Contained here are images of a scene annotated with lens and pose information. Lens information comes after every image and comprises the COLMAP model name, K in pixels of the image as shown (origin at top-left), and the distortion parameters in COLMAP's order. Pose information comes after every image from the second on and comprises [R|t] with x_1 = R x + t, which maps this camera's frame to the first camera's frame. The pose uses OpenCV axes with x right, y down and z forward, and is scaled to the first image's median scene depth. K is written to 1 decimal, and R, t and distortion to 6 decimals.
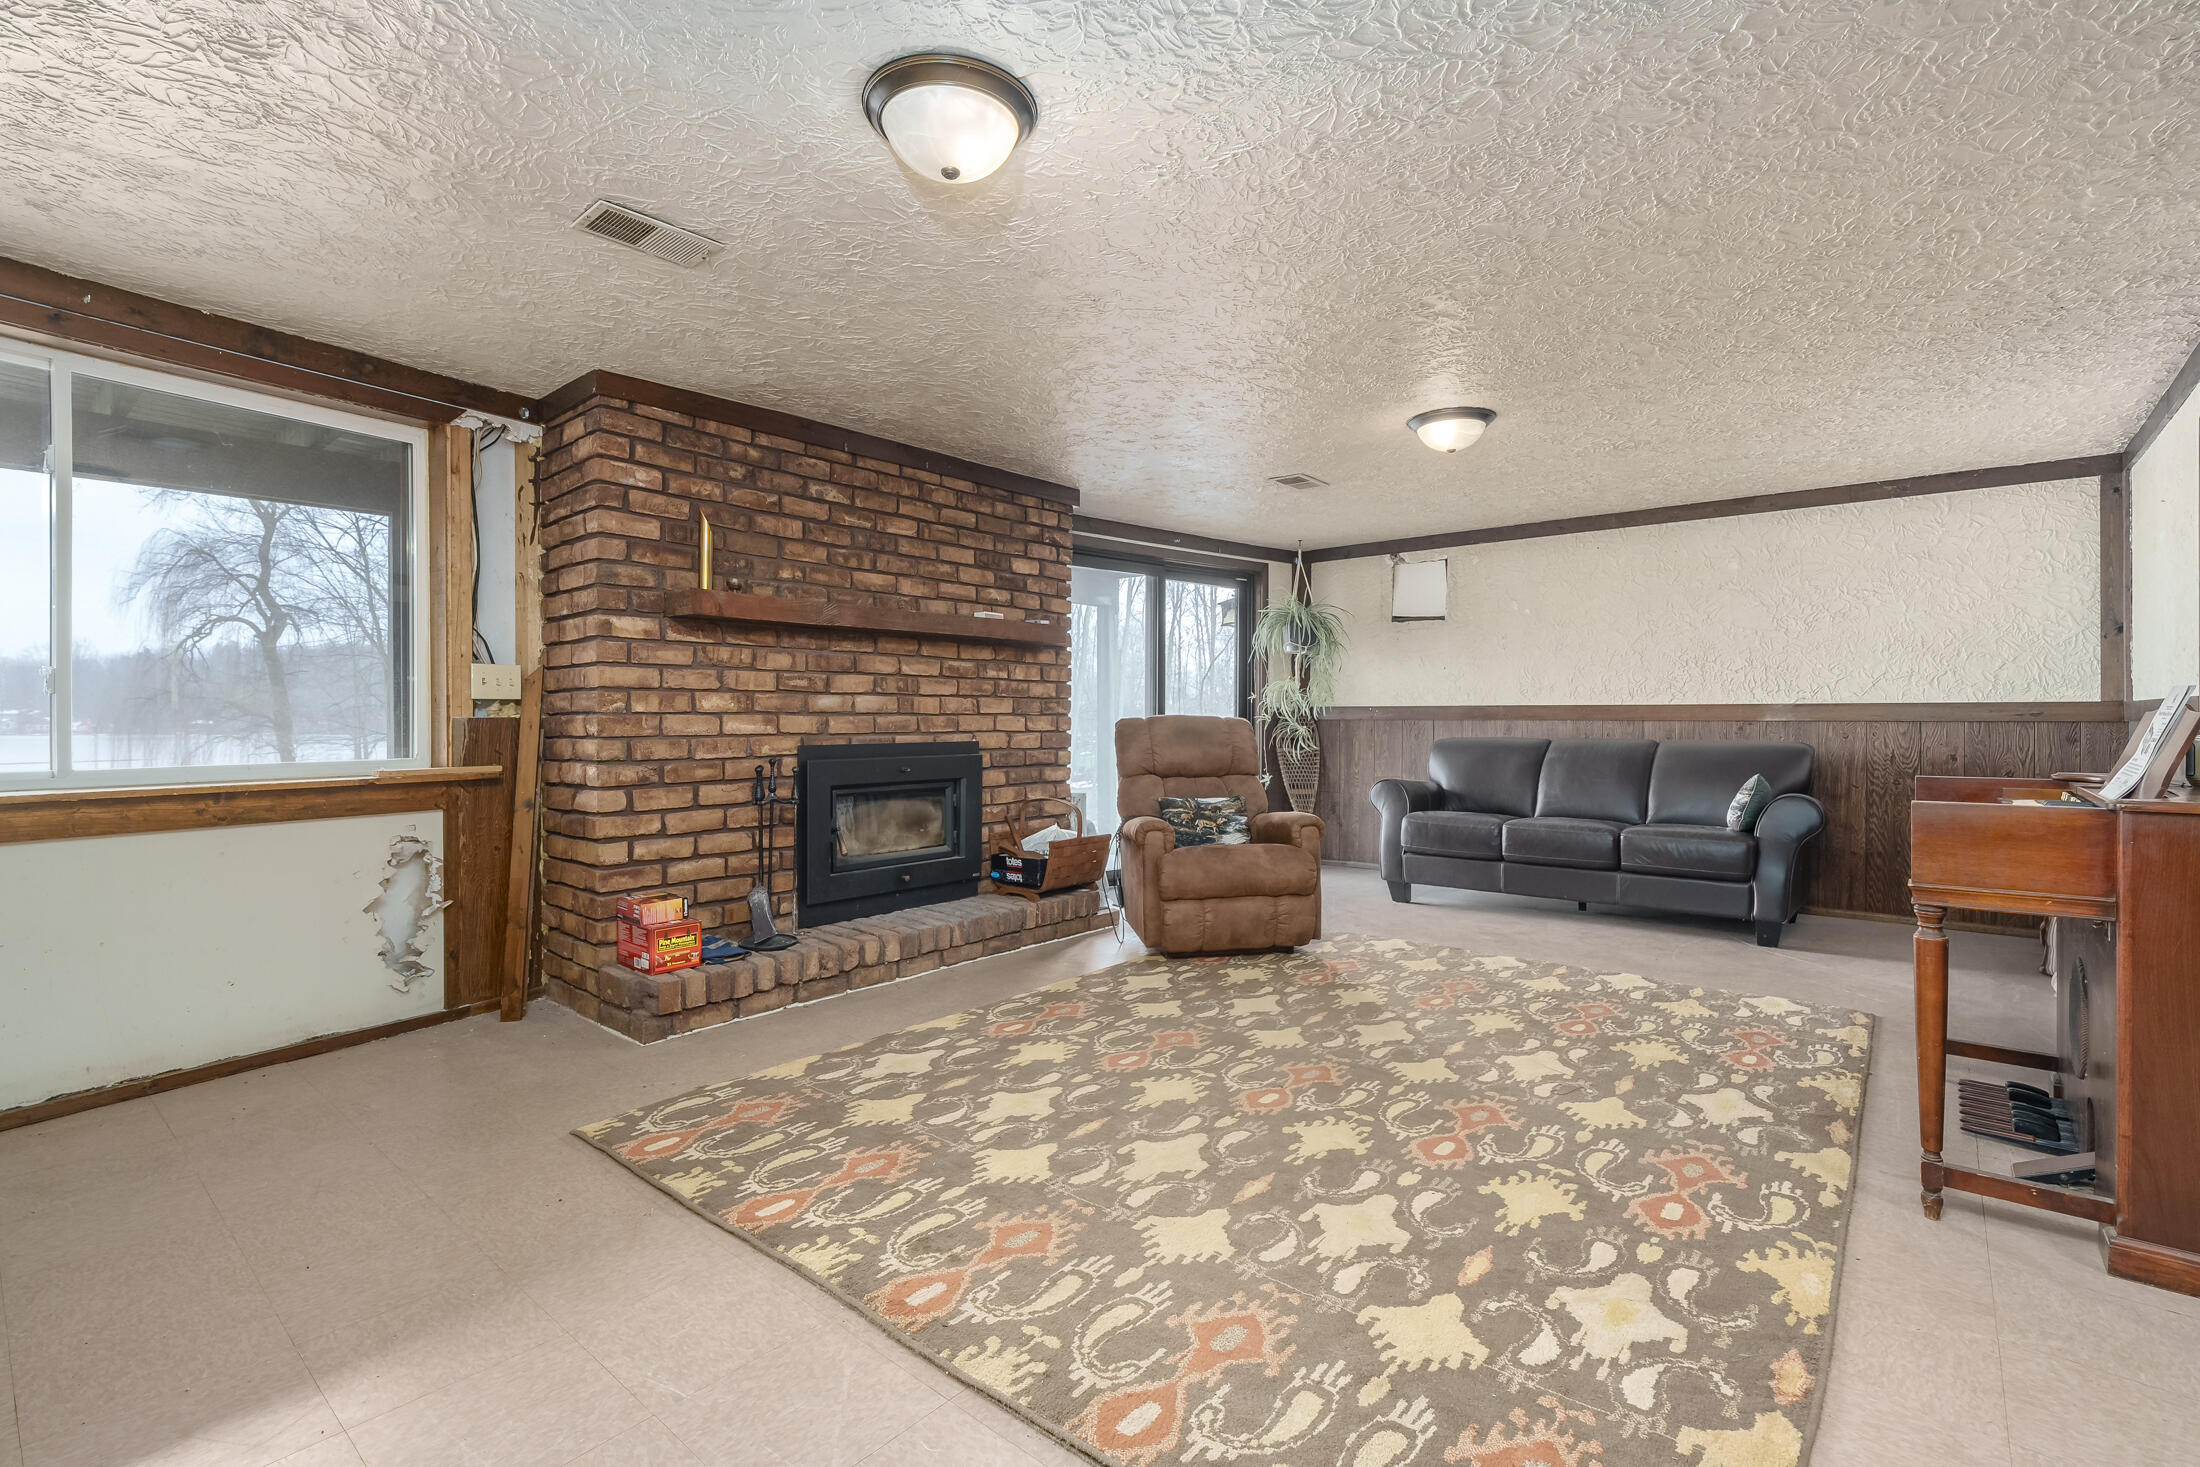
lens RADIAL K [[993.3, 0, 1090.0], [0, 993.3, 722.0], [0, 0, 1]] dist [-0.007114, 0.000217]
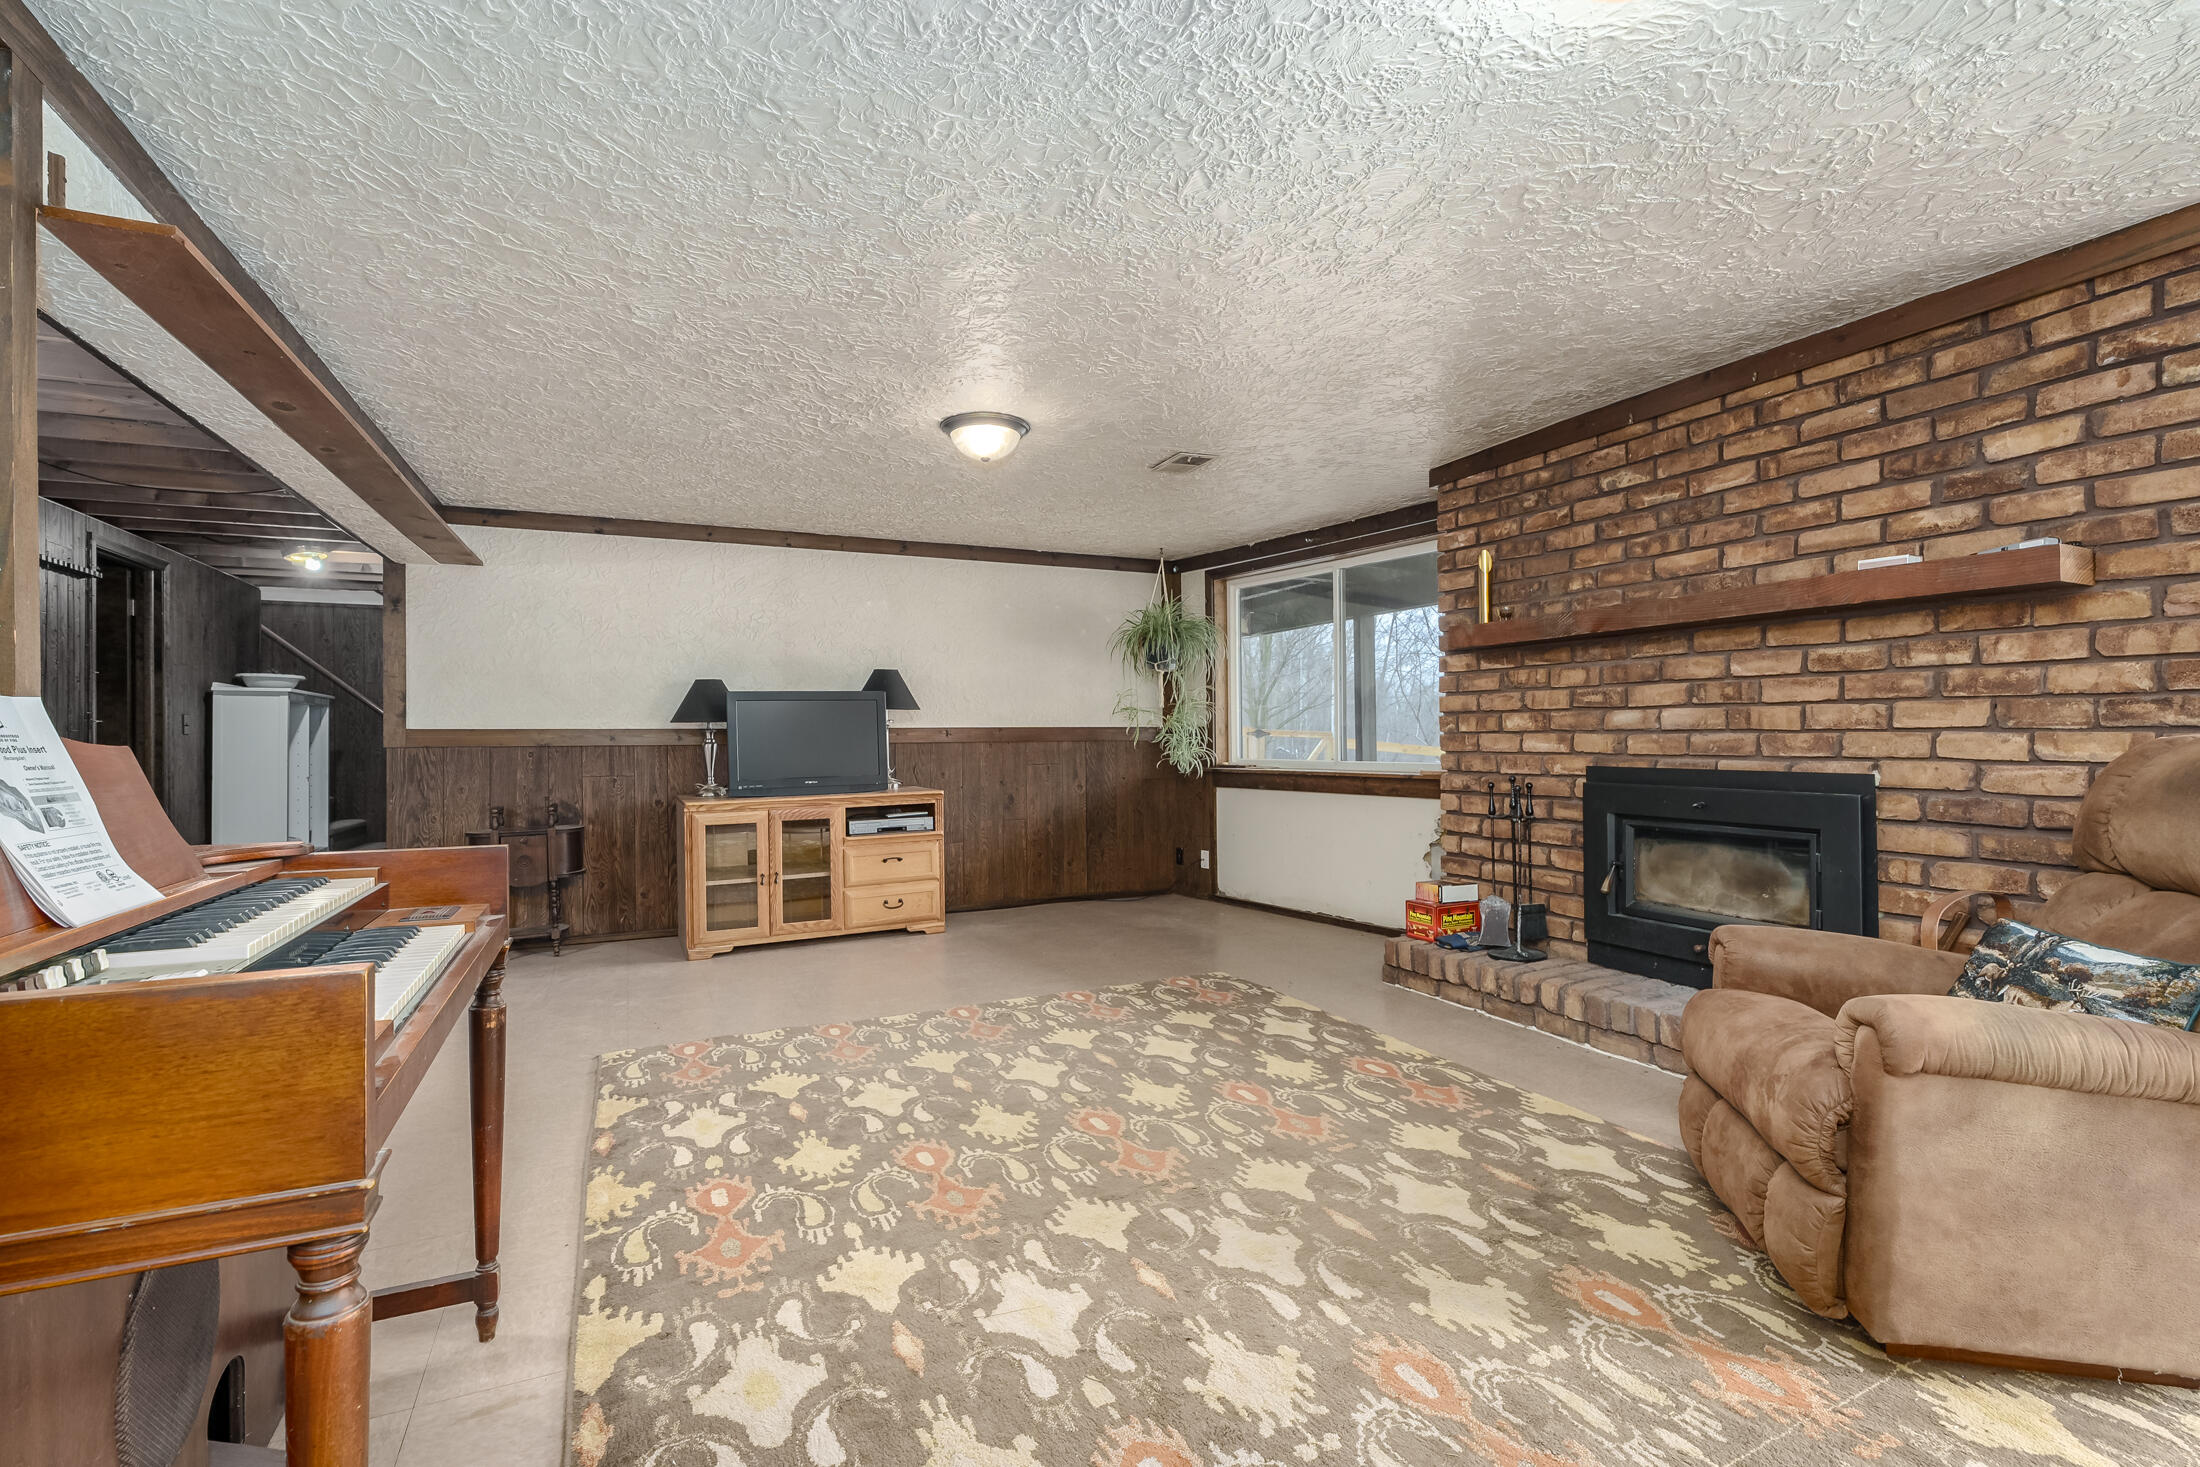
lens RADIAL K [[999.2, 0, 1100.0], [0, 999.2, 733.5], [0, 0, 1]] dist [-0.008987, 0.000531]
pose [[-0.411931, 0.000834, -0.911214, 0.780990], [0.002186, 0.999998, -0.000073, -0.007981], [0.911212, -0.002022, -0.411932, 1.012468]]
